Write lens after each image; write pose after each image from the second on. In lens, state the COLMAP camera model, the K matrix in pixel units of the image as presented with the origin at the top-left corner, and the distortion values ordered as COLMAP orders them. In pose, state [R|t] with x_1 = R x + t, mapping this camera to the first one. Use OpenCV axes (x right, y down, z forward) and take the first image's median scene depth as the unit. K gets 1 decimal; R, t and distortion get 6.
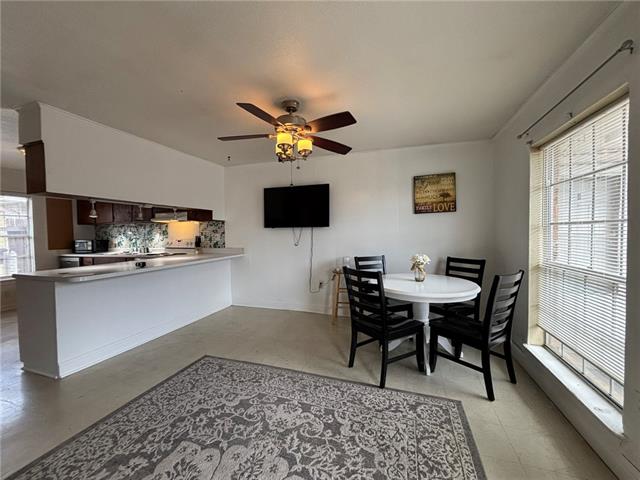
lens RADIAL K [[254.7, 0, 317.4], [0, 254.7, 240.6], [0, 0, 1]] dist [0.001303, 0.000549]
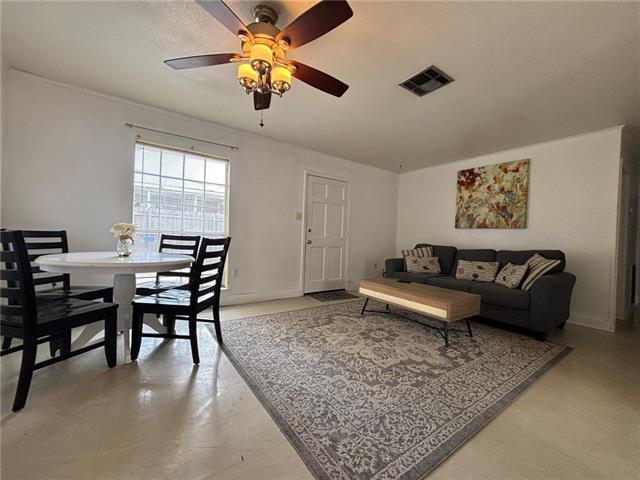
lens RADIAL K [[254.7, 0, 317.7], [0, 254.7, 239.0], [0, 0, 1]] dist [0.001303, 0.000549]
pose [[-0.800649, -0.028019, 0.598478, -0.484912], [-0.016845, 0.999564, 0.024261, 0.062581], [-0.598897, 0.009343, -0.800772, 1.070194]]
